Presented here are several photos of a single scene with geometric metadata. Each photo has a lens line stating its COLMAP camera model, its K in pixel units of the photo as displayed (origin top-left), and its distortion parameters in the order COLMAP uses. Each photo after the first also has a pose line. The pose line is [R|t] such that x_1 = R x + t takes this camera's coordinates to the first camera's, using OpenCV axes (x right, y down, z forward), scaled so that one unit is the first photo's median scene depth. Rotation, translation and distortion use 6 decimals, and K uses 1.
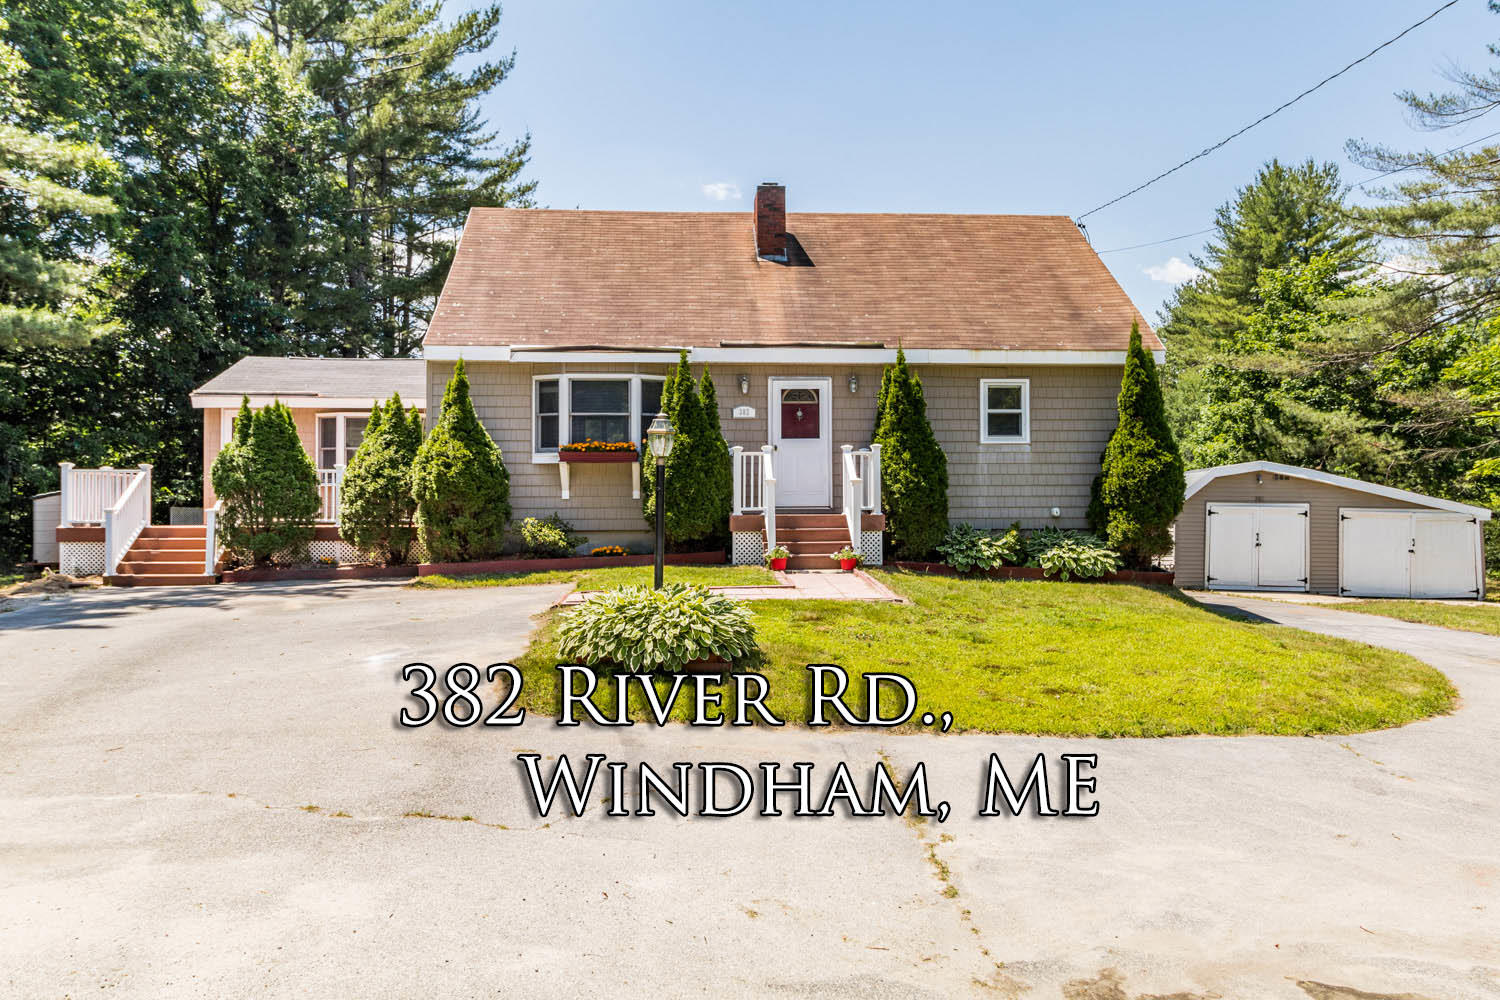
lens RADIAL K [[1103.5, 0, 742.6], [0, 1103.5, 498.9], [0, 0, 1]] dist [-0.000973, 0.001591]
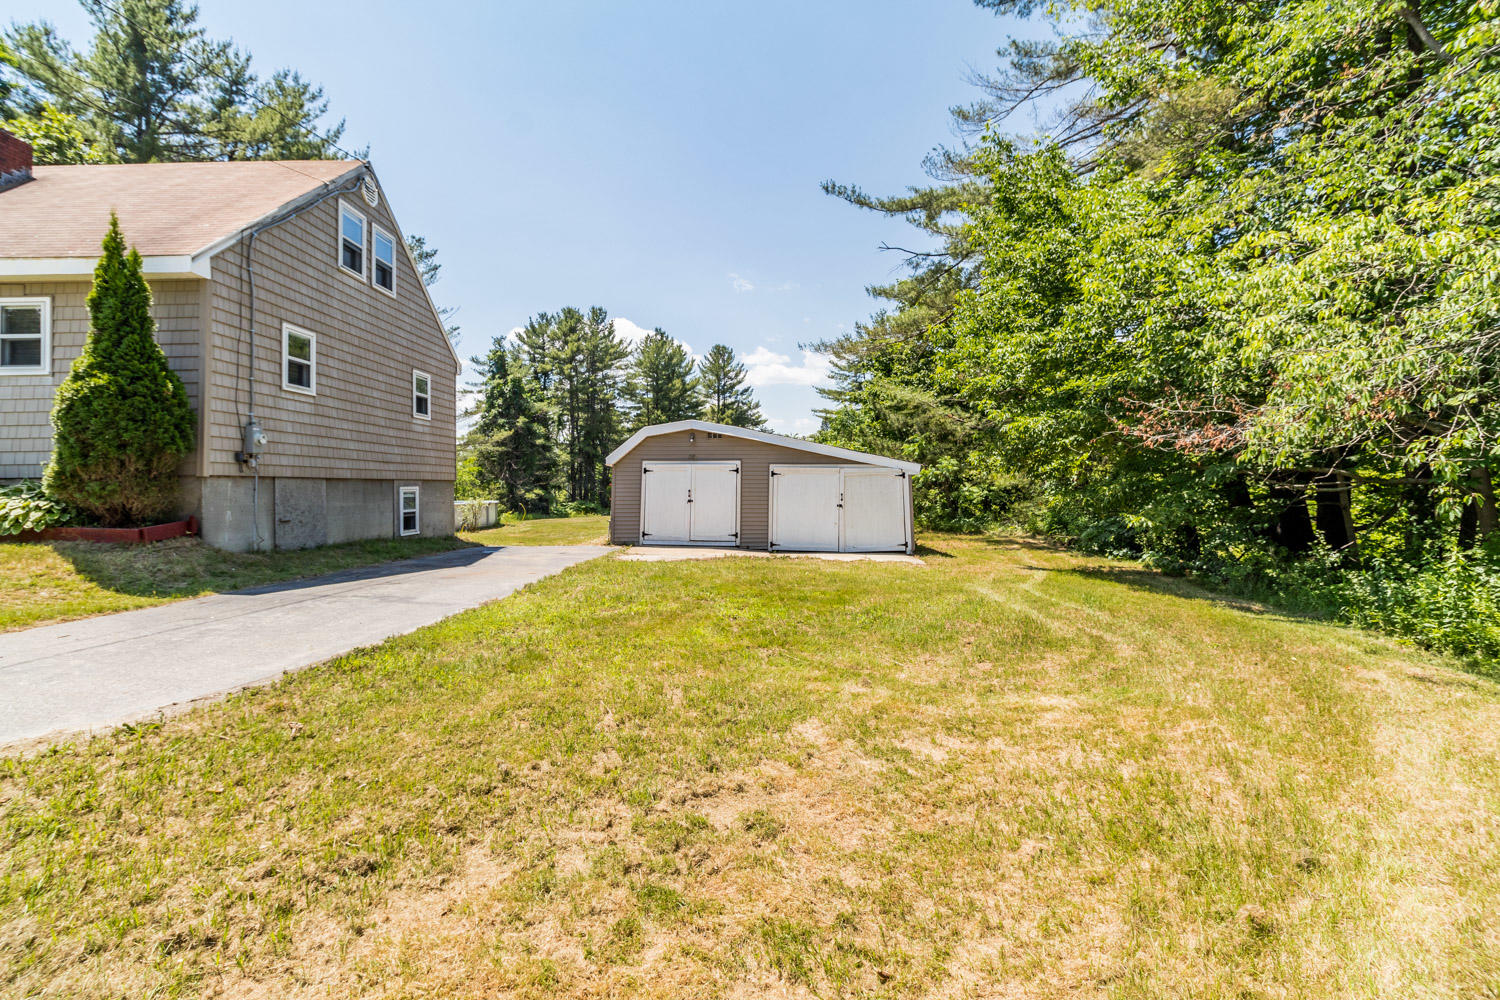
lens RADIAL K [[704.1, 0, 746.8], [0, 704.1, 476.4], [0, 0, 1]] dist [0.000532, 0.000619]
pose [[0.998008, -0.012708, -0.061800, 0.824049], [0.012059, 0.999868, -0.010872, 0.038562], [0.061930, 0.010105, 0.998029, 0.509282]]
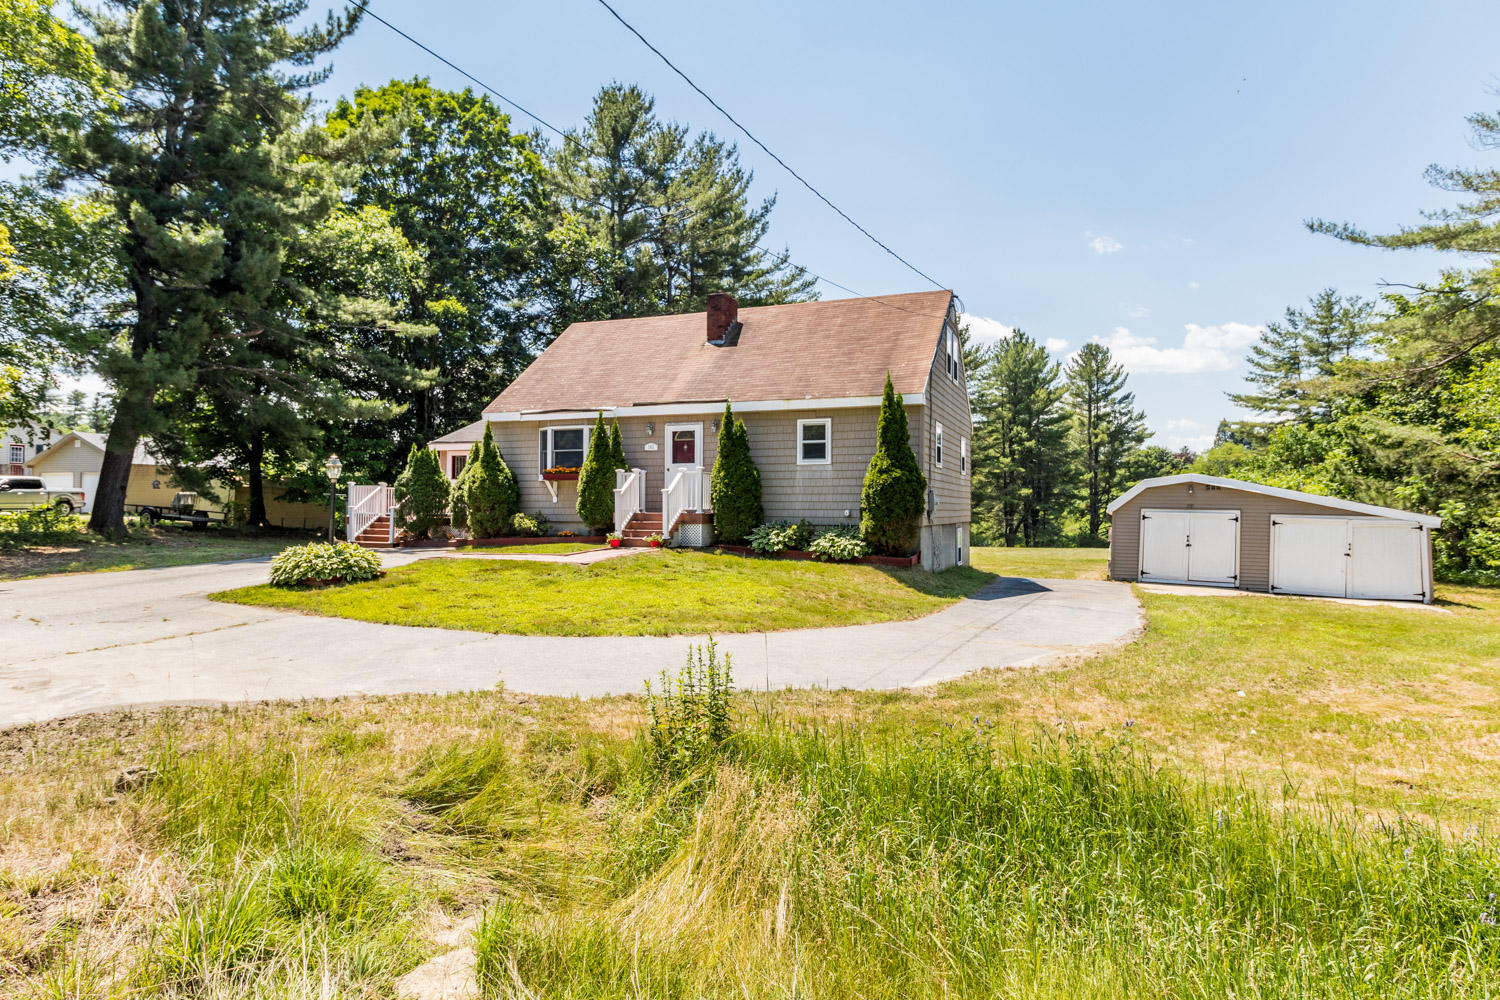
lens RADIAL K [[864.3, 0, 737.6], [0, 864.3, 492.1], [0, 0, 1]] dist [-0.000161, 0.000822]
pose [[0.901530, -0.001004, -0.432715, 0.635981], [-0.005868, 0.999877, -0.014544, 0.002037], [0.432676, 0.015651, 0.901414, -0.043634]]
